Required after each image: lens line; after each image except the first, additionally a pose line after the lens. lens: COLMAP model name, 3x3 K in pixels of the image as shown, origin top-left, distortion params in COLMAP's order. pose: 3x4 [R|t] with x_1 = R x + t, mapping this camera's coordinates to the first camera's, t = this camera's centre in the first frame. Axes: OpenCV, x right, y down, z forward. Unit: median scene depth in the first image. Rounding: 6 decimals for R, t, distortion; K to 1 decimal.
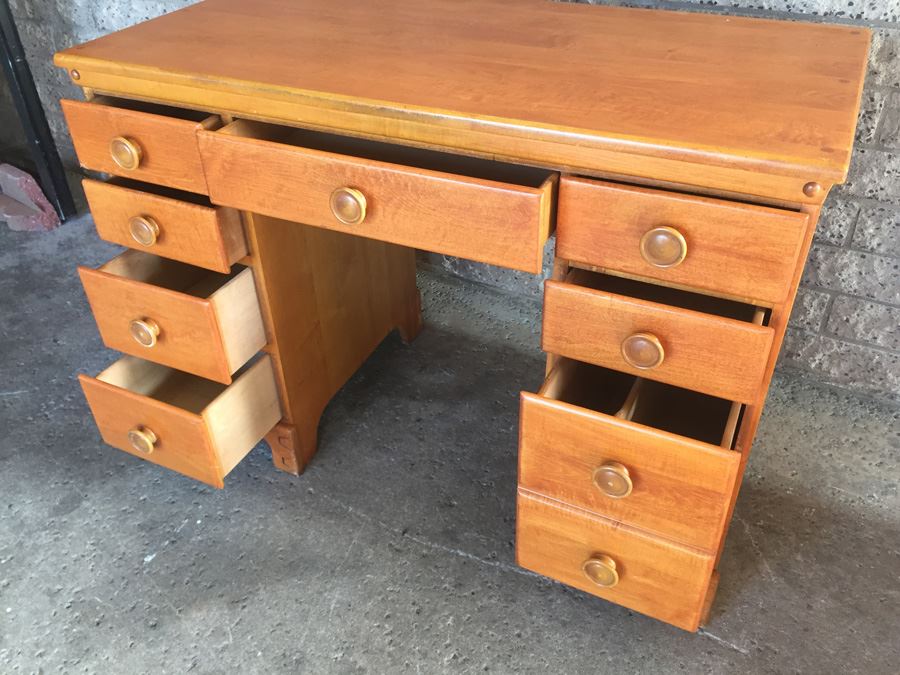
lens RADIAL K [[774.8, 0, 448.6], [0, 774.8, 331.9], [0, 0, 1]] dist [0.083589, -0.123257]
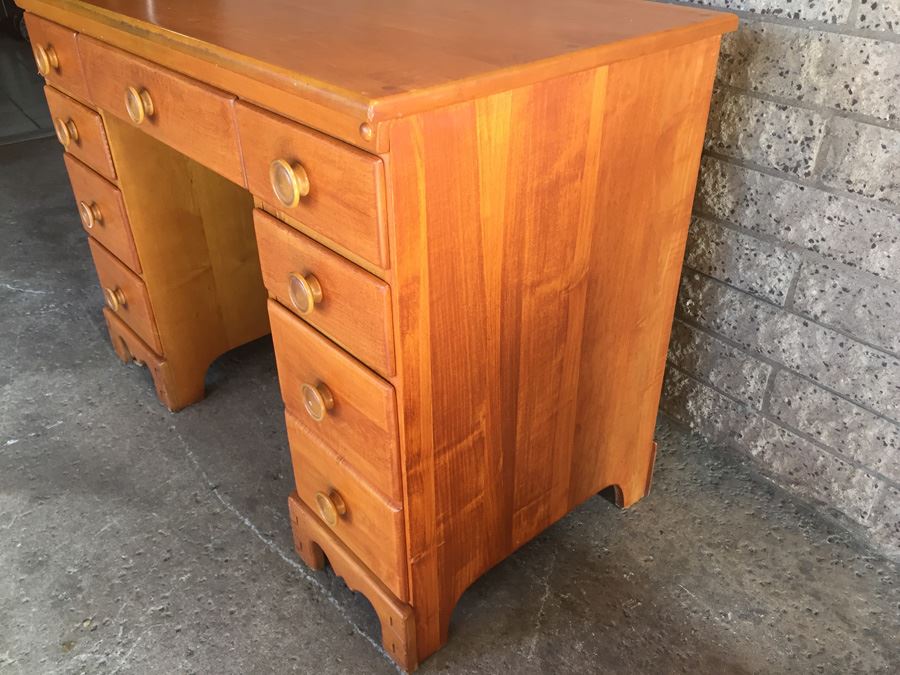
lens RADIAL K [[775.4, 0, 450.6], [0, 775.4, 333.3], [0, 0, 1]] dist [0.089287, -0.135422]
pose [[0.918503, 0.220406, -0.328288, 0.498247], [-0.238539, 0.971010, -0.015482, 0.012520], [0.315358, 0.092530, 0.944451, 0.142699]]
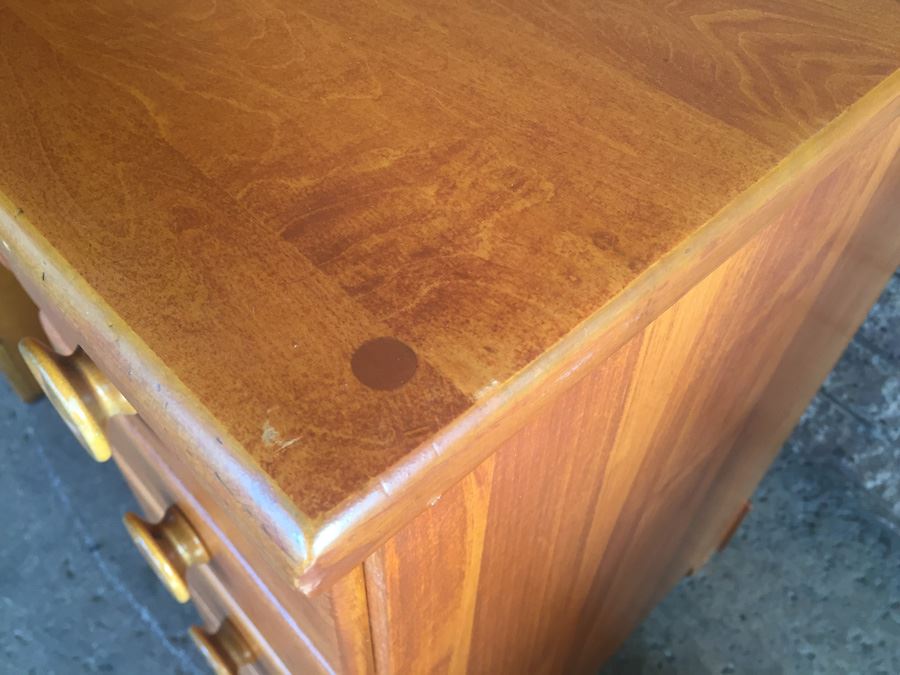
lens RADIAL K [[791.0, 0, 450.0], [0, 791.0, 337.5], [0, 0, 1]] dist [0.080875, -0.146080]
pose [[0.936801, 0.296356, -0.185949, 0.303000], [-0.242774, 0.933345, 0.264439, -0.167181], [0.251923, -0.202583, 0.946306, 0.463937]]
